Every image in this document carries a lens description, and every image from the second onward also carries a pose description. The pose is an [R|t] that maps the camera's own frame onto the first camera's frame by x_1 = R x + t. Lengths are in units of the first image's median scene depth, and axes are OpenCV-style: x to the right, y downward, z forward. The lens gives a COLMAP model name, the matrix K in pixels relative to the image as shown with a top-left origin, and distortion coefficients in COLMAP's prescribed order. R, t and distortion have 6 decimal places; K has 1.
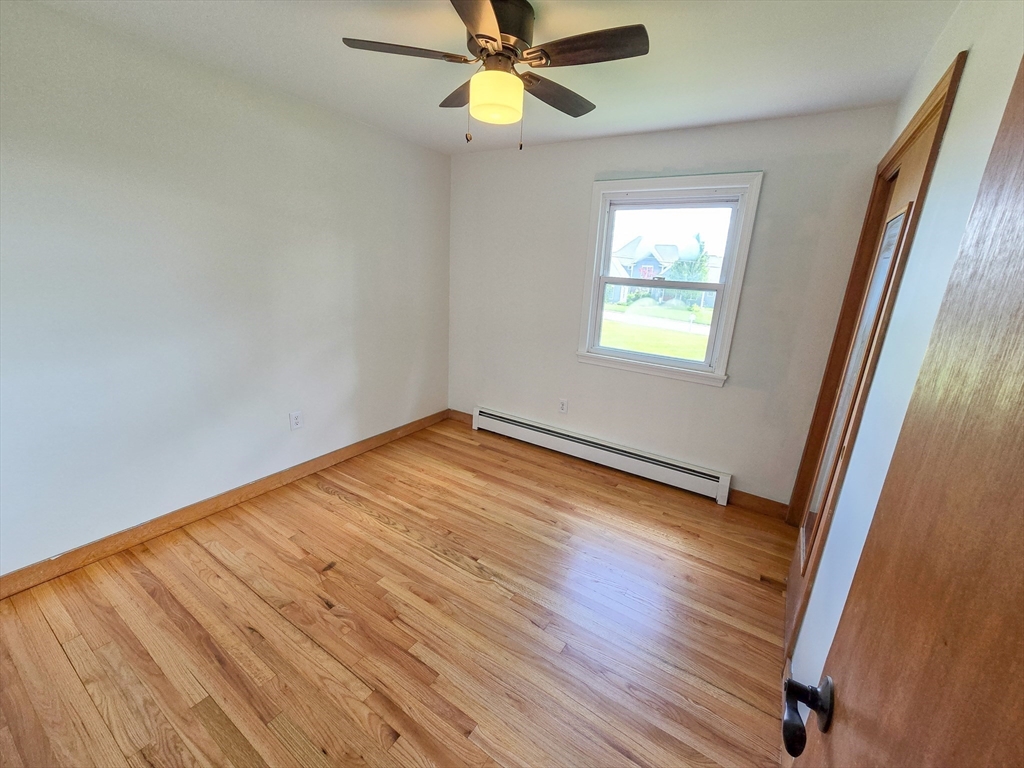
lens RADIAL K [[418.6, 0, 516.5], [0, 418.6, 382.7], [0, 0, 1]] dist [-0.002235, 0.000007]
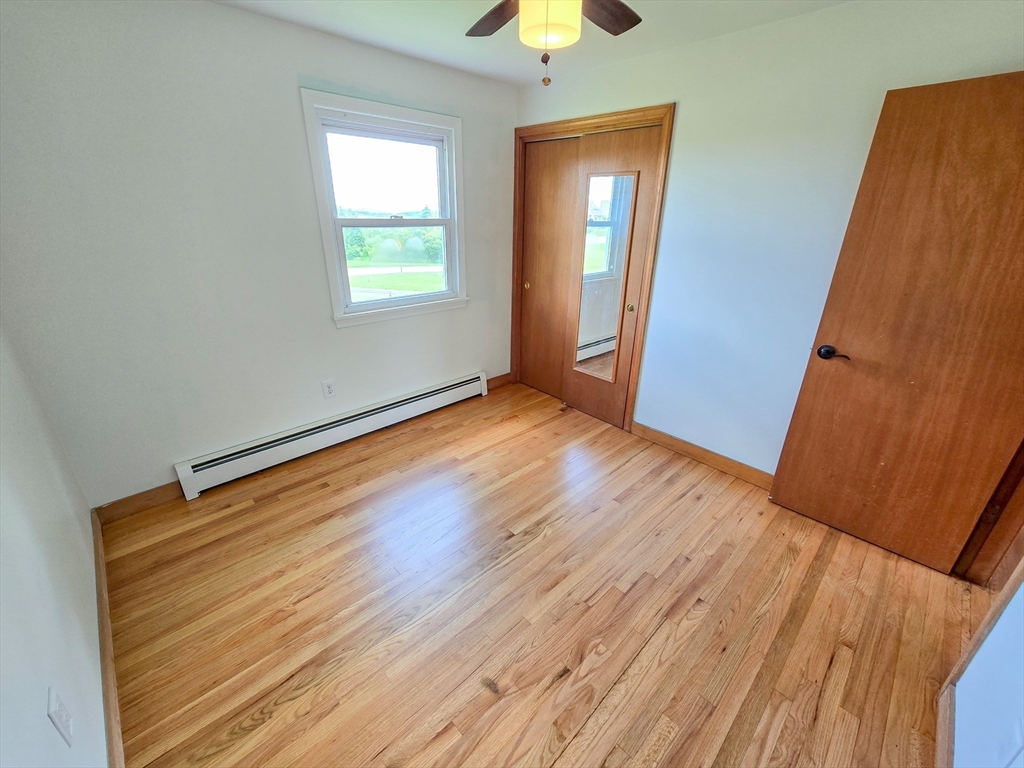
lens RADIAL K [[418.6, 0, 516.5], [0, 418.6, 382.7], [0, 0, 1]] dist [-0.002235, 0.000007]
pose [[0.232255, -0.413711, 0.880284, -0.676113], [0.255990, 0.899125, 0.355025, -0.196989], [-0.938364, 0.142888, 0.314732, 0.540127]]
